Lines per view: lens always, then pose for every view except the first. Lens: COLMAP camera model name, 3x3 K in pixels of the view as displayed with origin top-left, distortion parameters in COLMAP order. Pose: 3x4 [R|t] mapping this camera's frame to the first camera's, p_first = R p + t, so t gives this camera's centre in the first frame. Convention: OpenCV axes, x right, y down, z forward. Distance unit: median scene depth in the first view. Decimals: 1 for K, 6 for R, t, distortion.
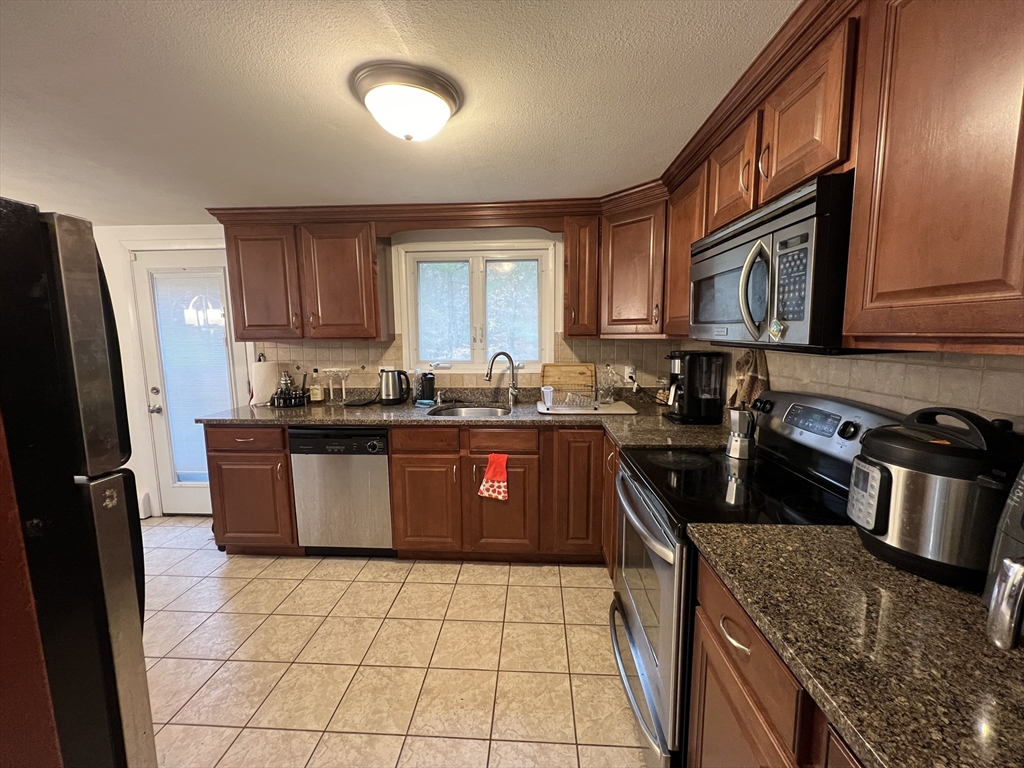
lens RADIAL K [[412.4, 0, 510.7], [0, 412.4, 382.5], [0, 0, 1]] dist [-0.003236, -0.000178]
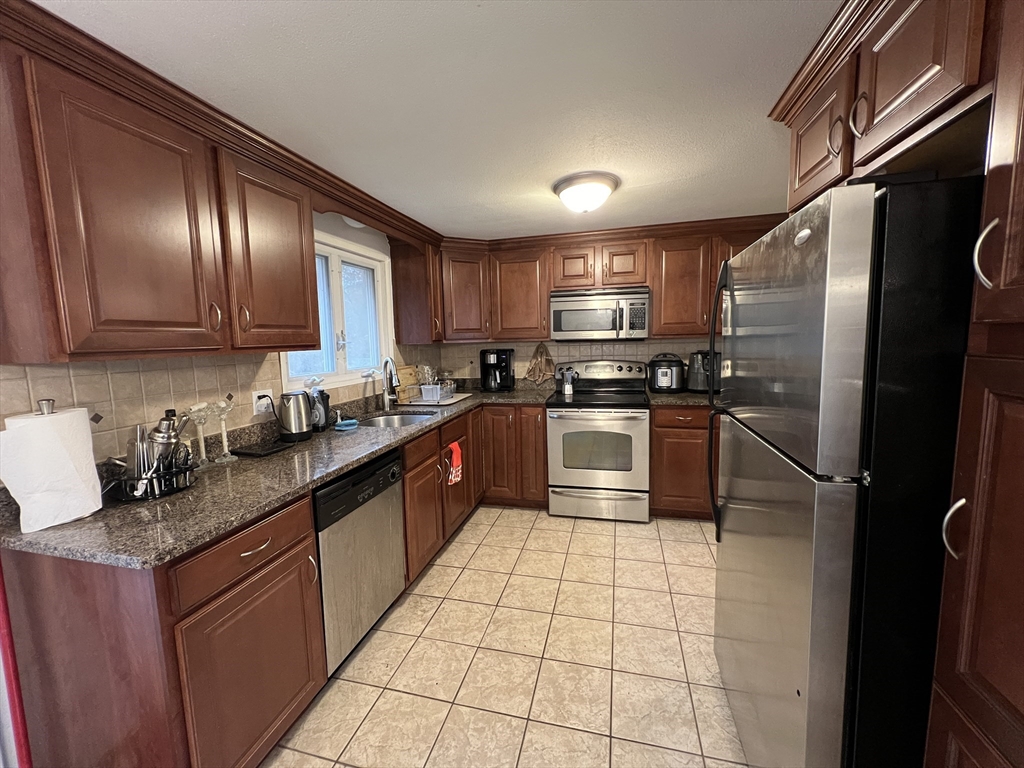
lens RADIAL K [[412.4, 0, 513.1], [0, 412.4, 382.3], [0, 0, 1]] dist [-0.003236, -0.000178]
pose [[0.187802, -0.101932, 0.976903, -1.079129], [0.139660, 0.987266, 0.076164, -0.056267], [-0.972227, 0.122131, 0.199647, 0.578088]]
